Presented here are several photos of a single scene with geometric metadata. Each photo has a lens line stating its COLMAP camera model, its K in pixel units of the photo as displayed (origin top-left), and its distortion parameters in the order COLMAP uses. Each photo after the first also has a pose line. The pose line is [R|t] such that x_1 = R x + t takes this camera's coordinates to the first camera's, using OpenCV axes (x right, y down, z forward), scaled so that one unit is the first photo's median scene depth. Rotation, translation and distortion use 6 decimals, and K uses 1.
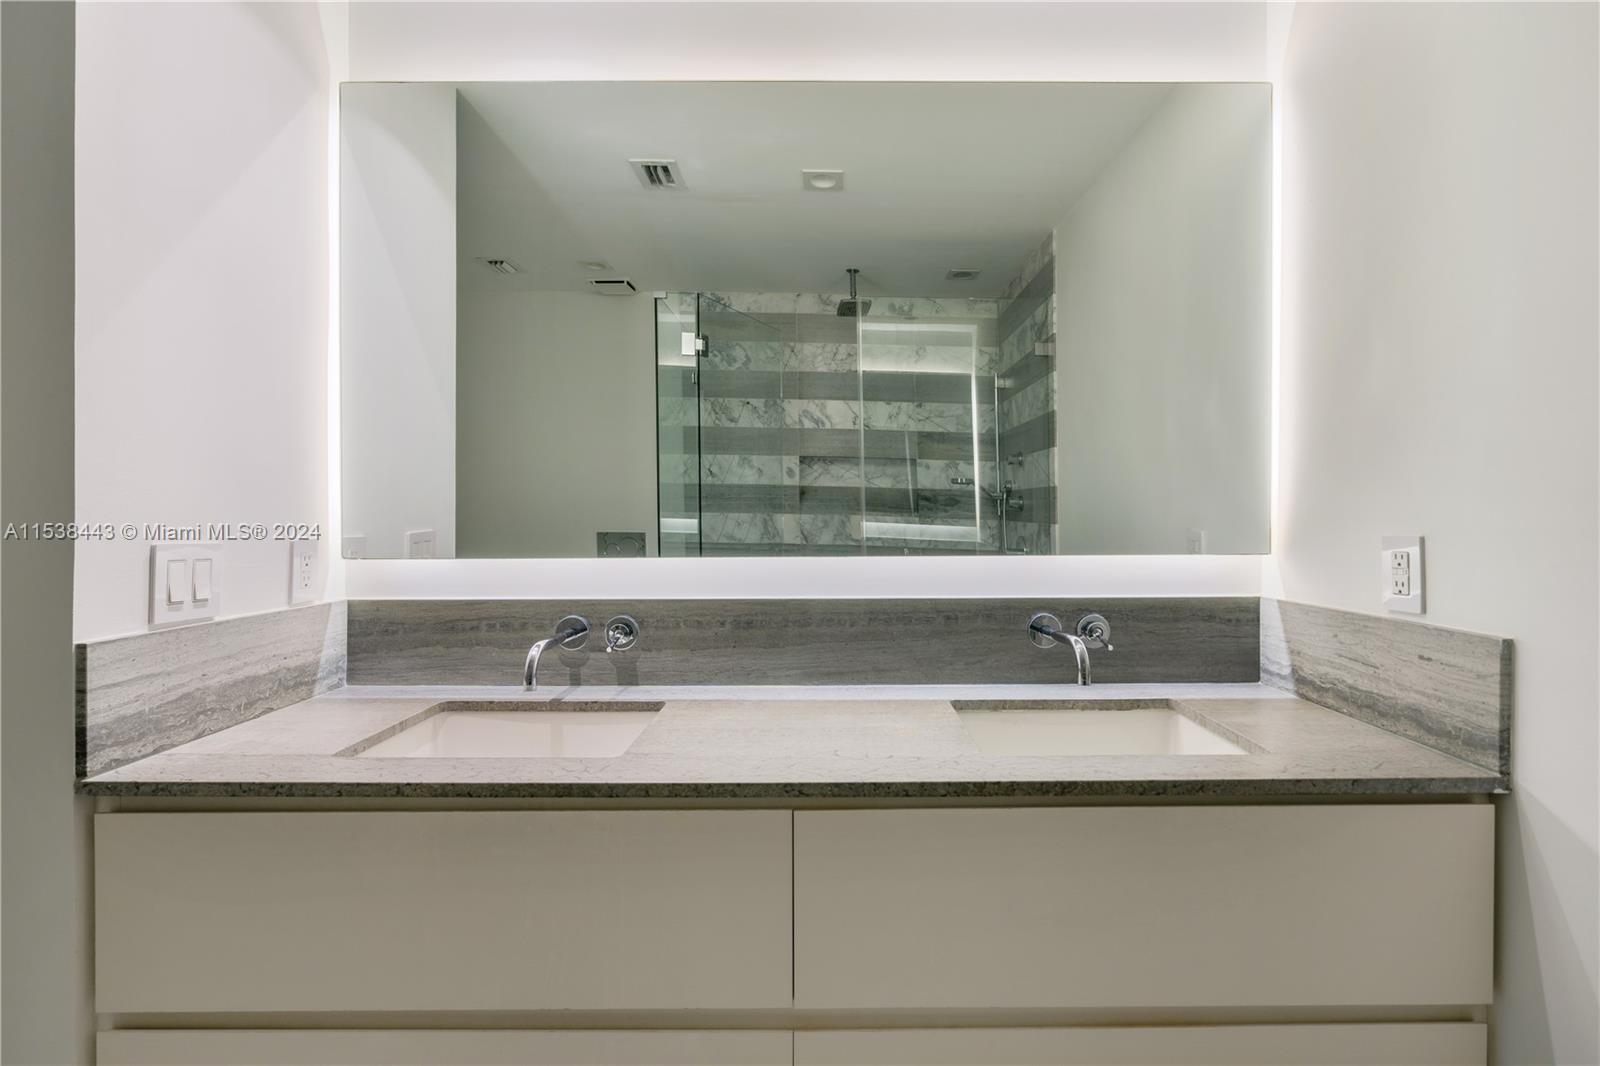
lens RADIAL K [[734.5, 0, 804.4], [0, 734.5, 537.1], [0, 0, 1]] dist [-0.009508, -0.000583]
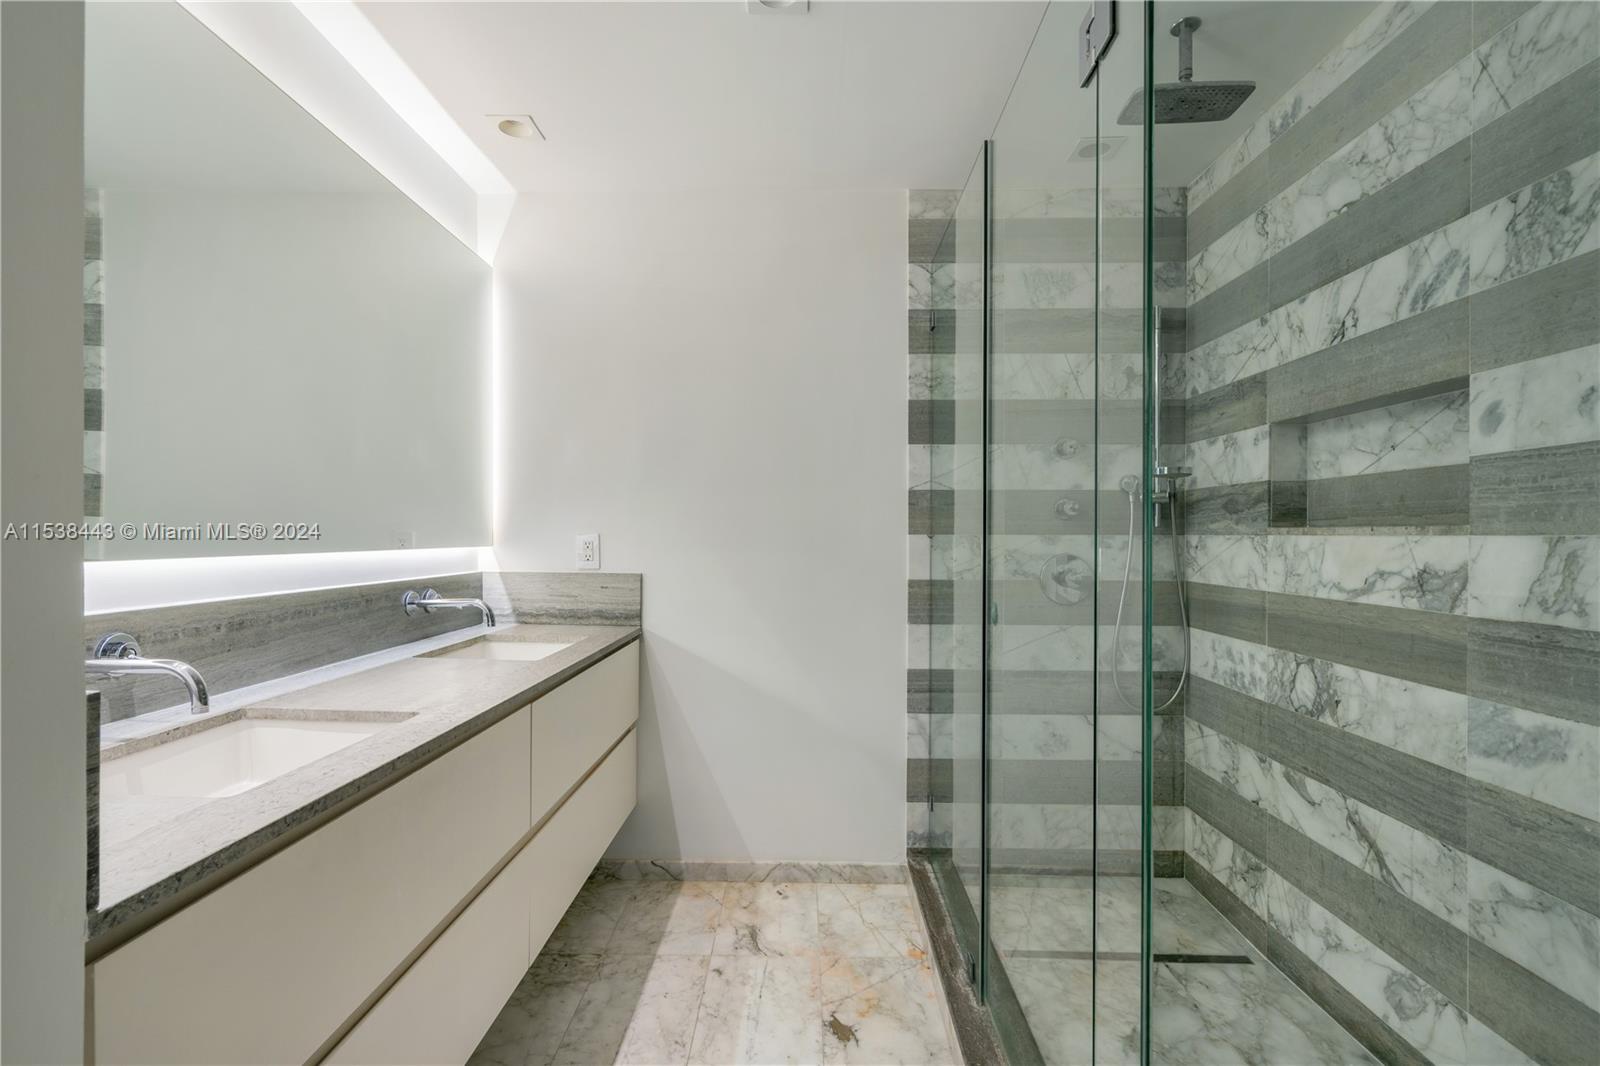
lens RADIAL K [[734.5, 0, 798.3], [0, 734.5, 534.7], [0, 0, 1]] dist [-0.009508, -0.000583]
pose [[0.027783, 0.002886, 0.999610, -1.107856], [0.013206, 0.999907, -0.003254, 0.013678], [-0.999527, 0.013292, 0.027742, 0.258176]]
